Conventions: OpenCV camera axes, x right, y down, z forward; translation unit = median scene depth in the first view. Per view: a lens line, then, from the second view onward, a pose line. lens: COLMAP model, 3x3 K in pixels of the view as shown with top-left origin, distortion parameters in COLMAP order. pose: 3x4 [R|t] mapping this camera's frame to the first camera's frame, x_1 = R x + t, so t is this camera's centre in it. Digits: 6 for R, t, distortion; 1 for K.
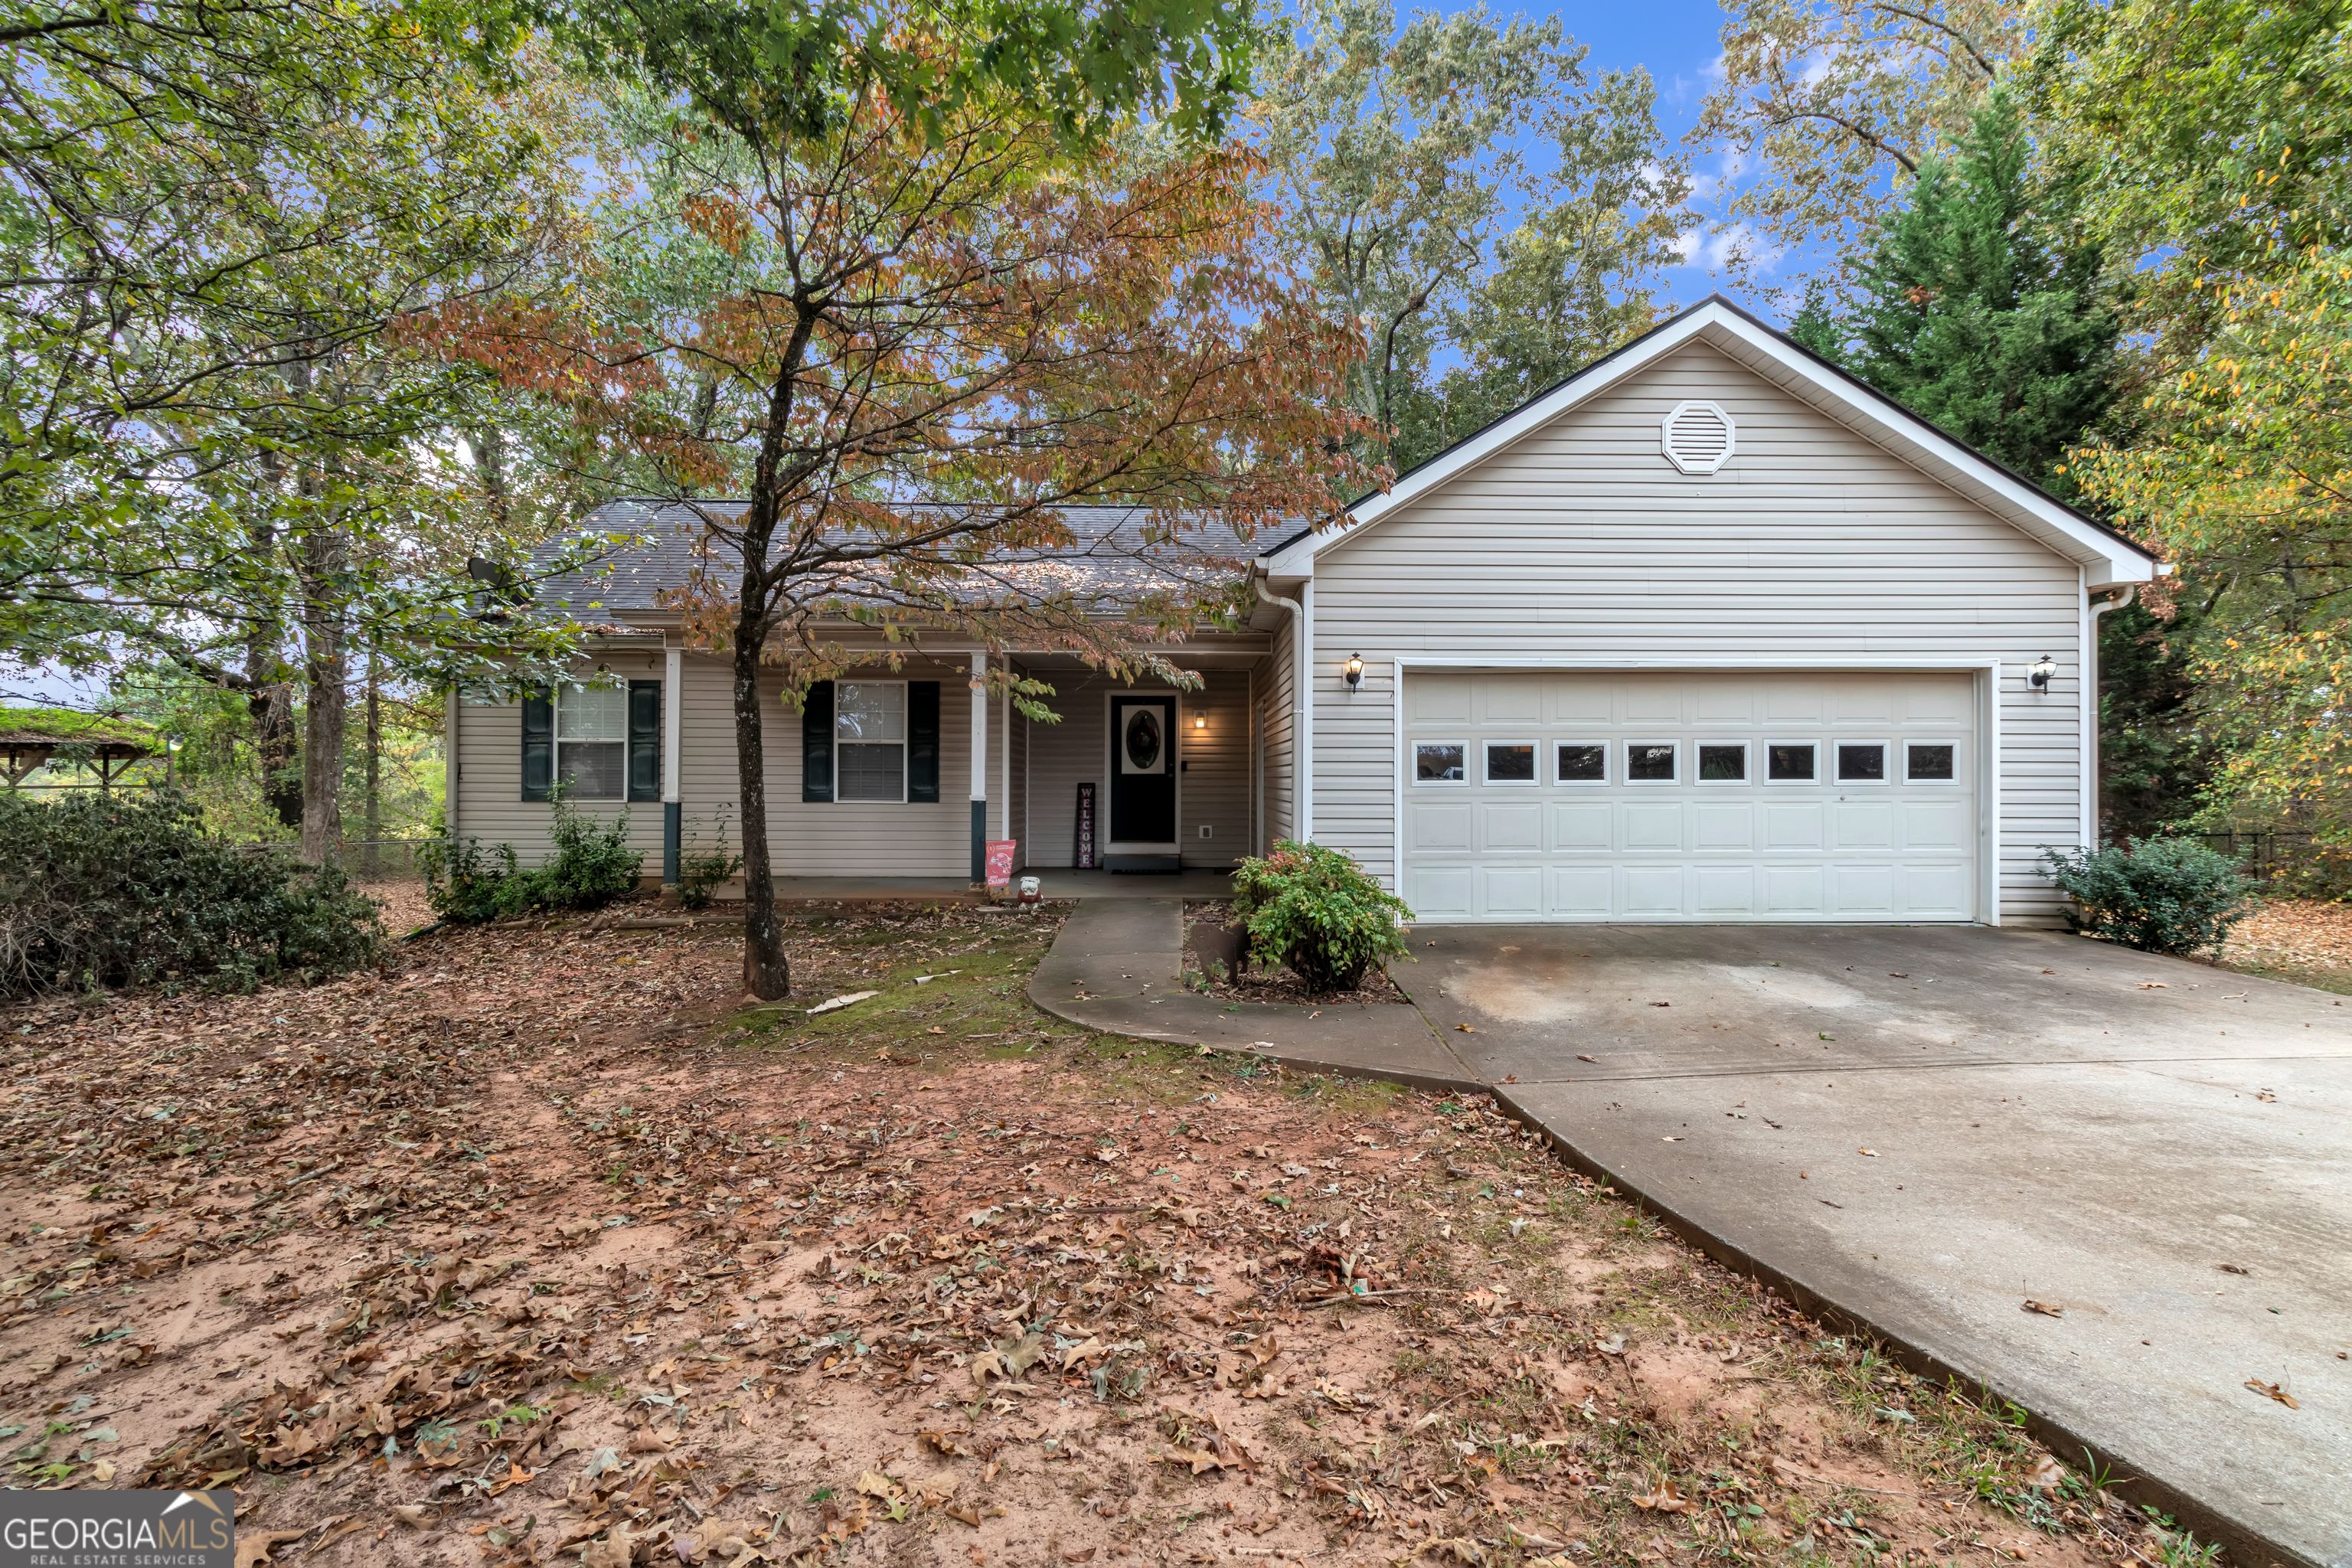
lens RADIAL K [[1099.3, 0, 1116.1], [0, 1099.3, 785.8], [0, 0, 1]] dist [0.011582, 0.000030]
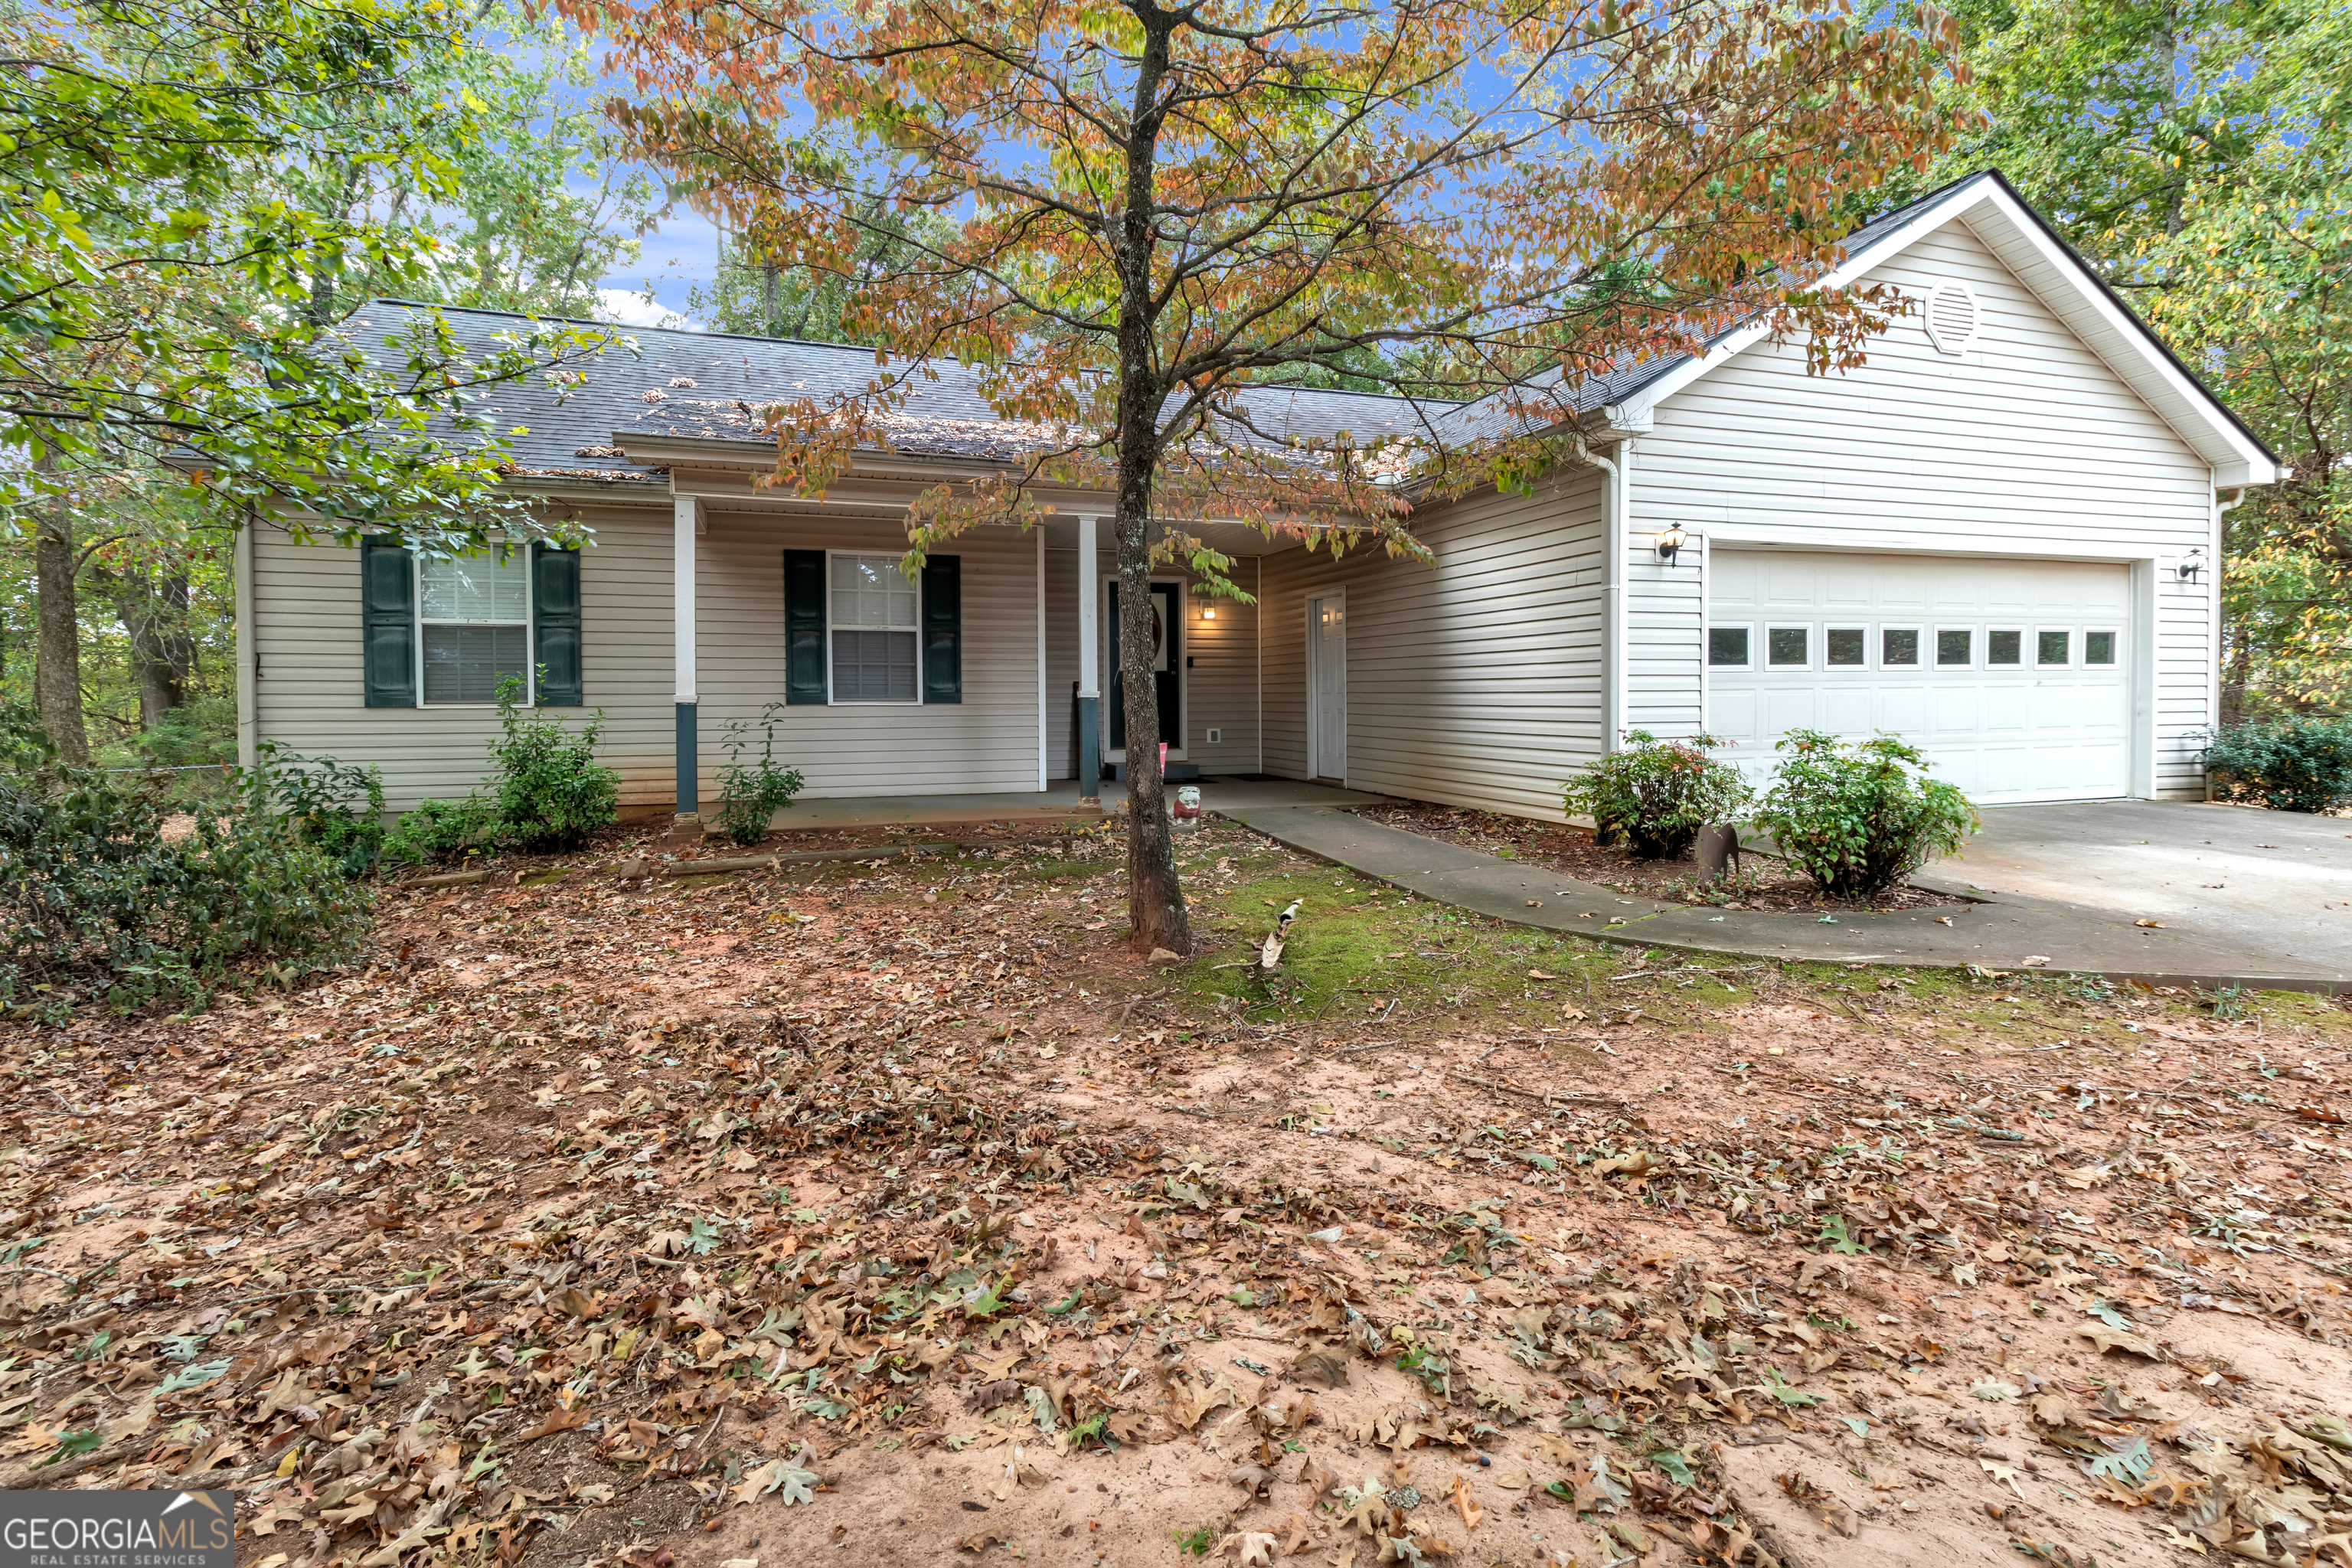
lens RADIAL K [[1163.6, 0, 1211.6], [0, 1163.6, 713.6], [0, 0, 1]] dist [0.011149, 0.000677]
pose [[0.950979, -0.013328, 0.308968, -0.419304], [0.008190, 0.999806, 0.017920, 0.014707], [-0.309147, -0.014511, 0.950904, 0.200991]]
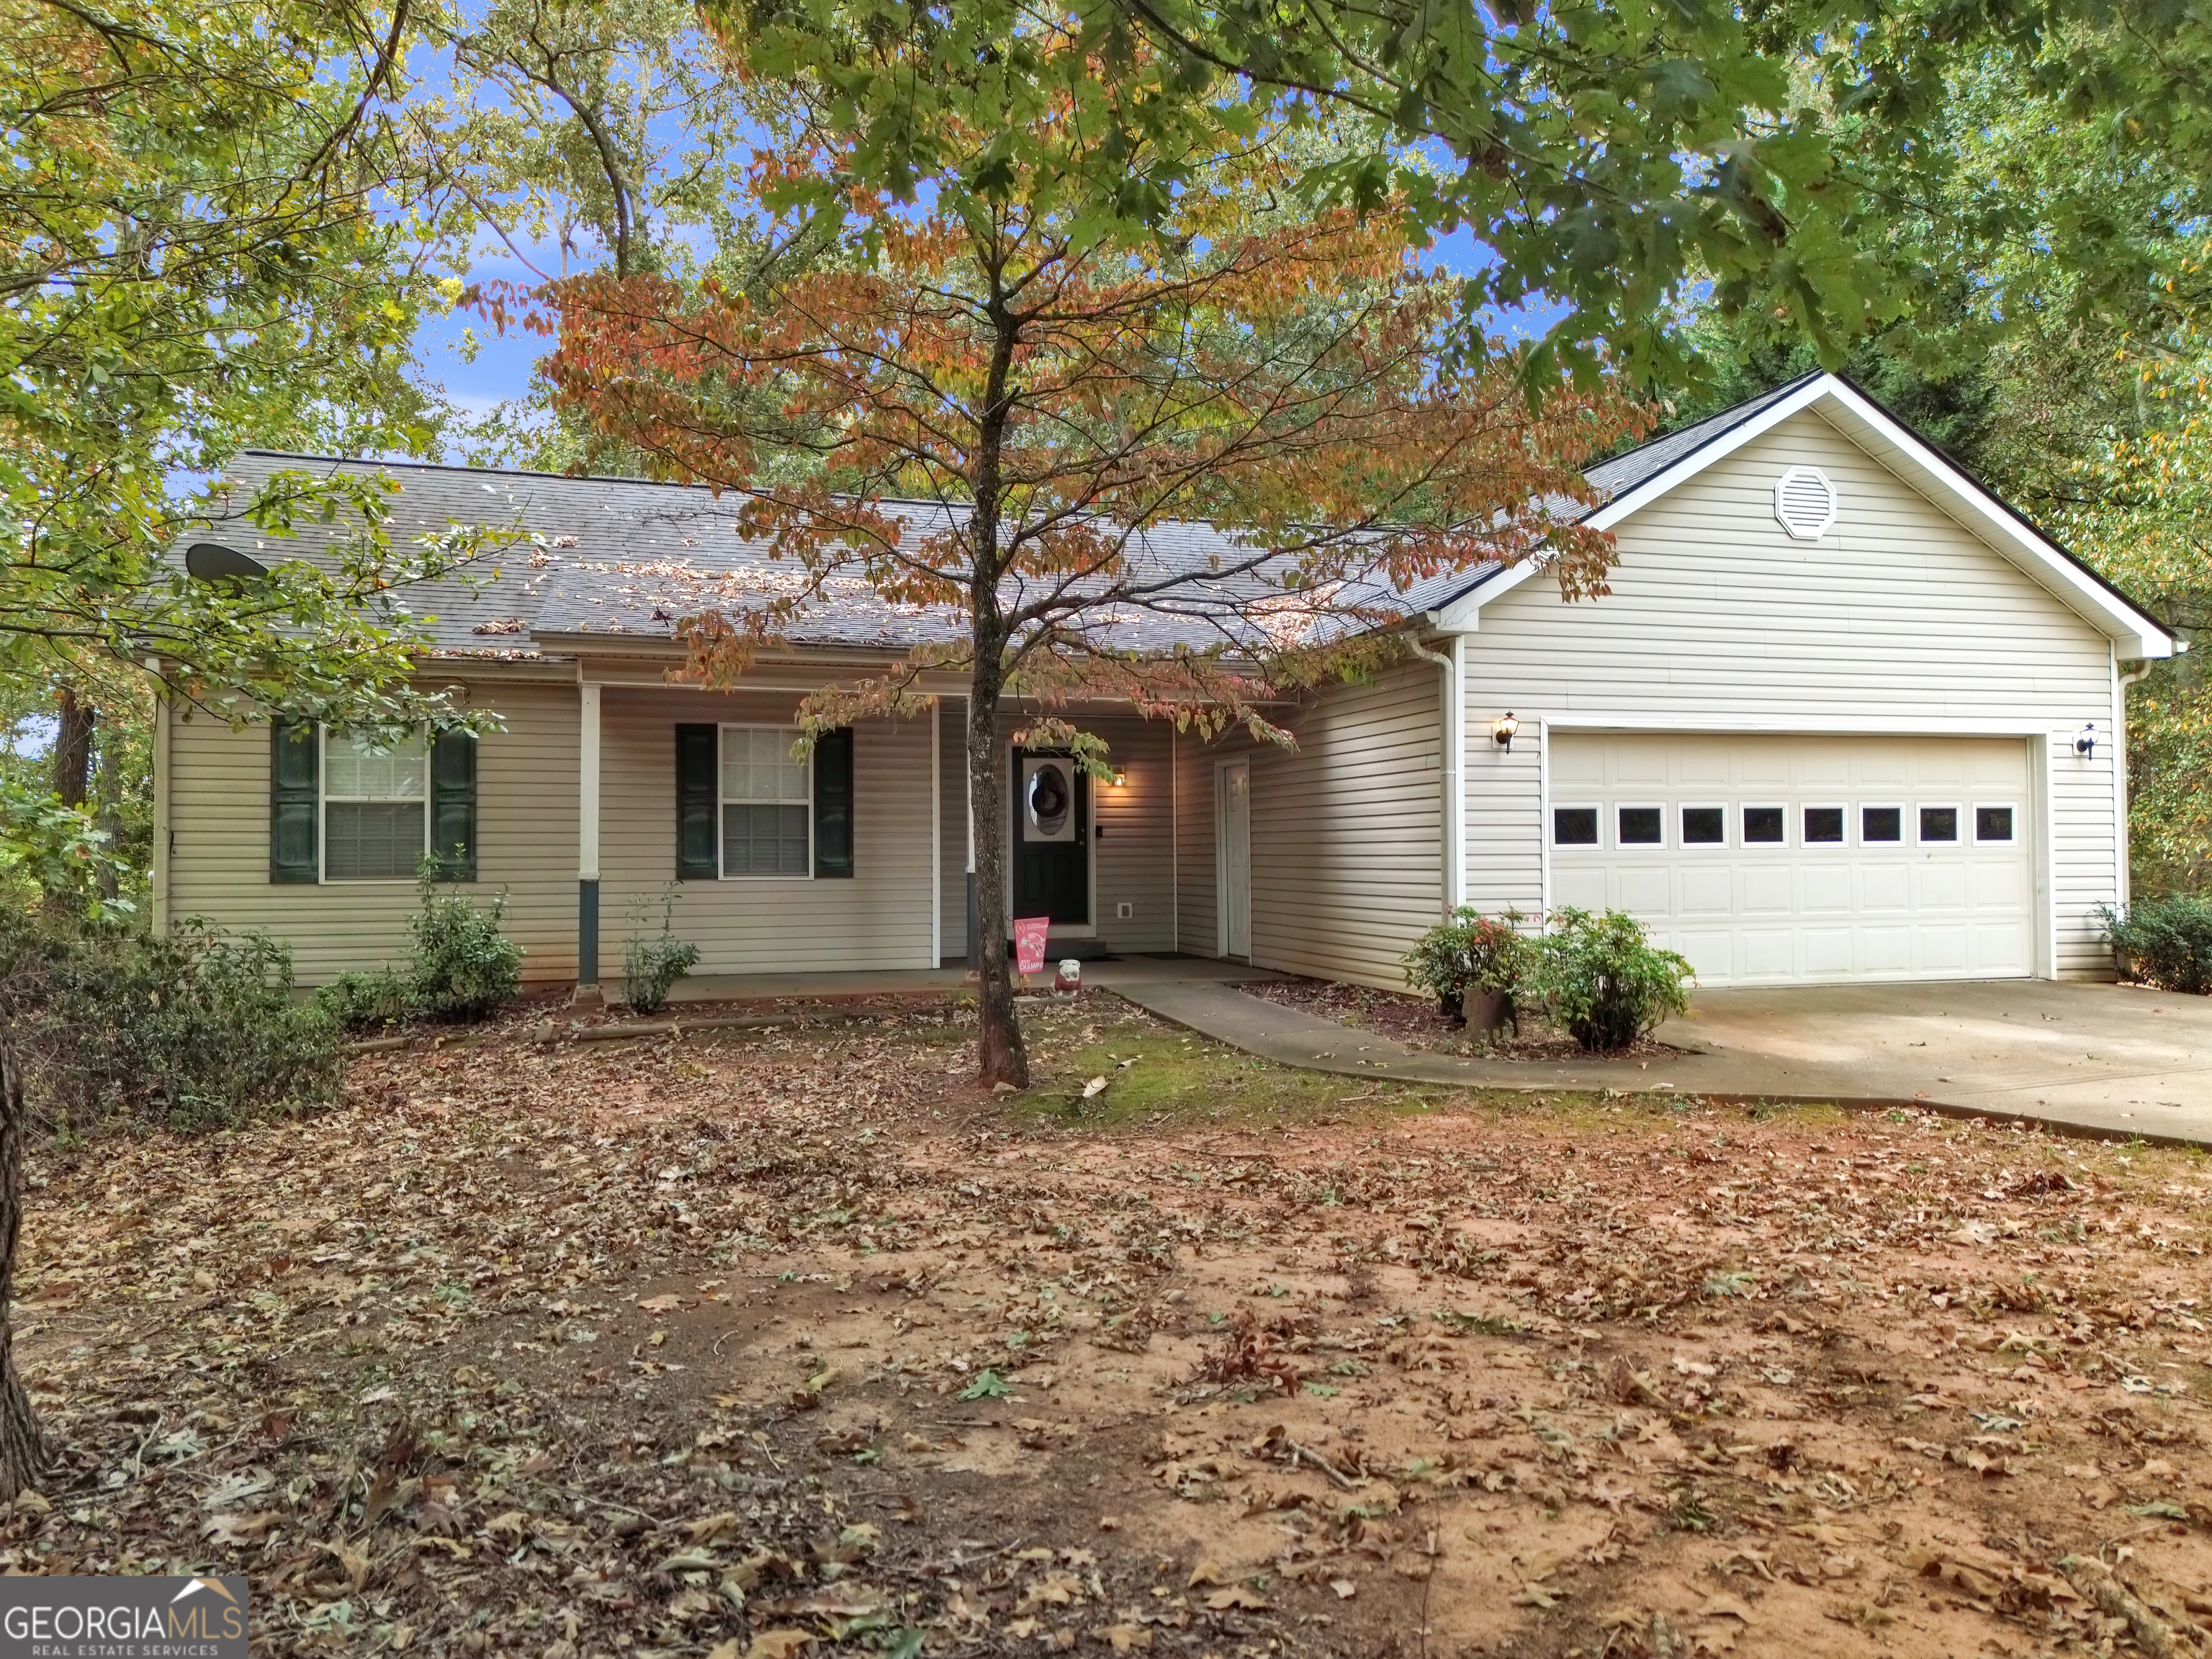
lens RADIAL K [[1492.1, 0, 1106.0], [0, 1492.1, 829.5], [0, 0, 1]] dist [0.098264, -0.079271]
pose [[0.965568, -0.003708, 0.260125, -0.444356], [0.008829, 0.999790, -0.018520, 0.003094], [-0.260002, 0.020179, 0.965397, -0.167415]]
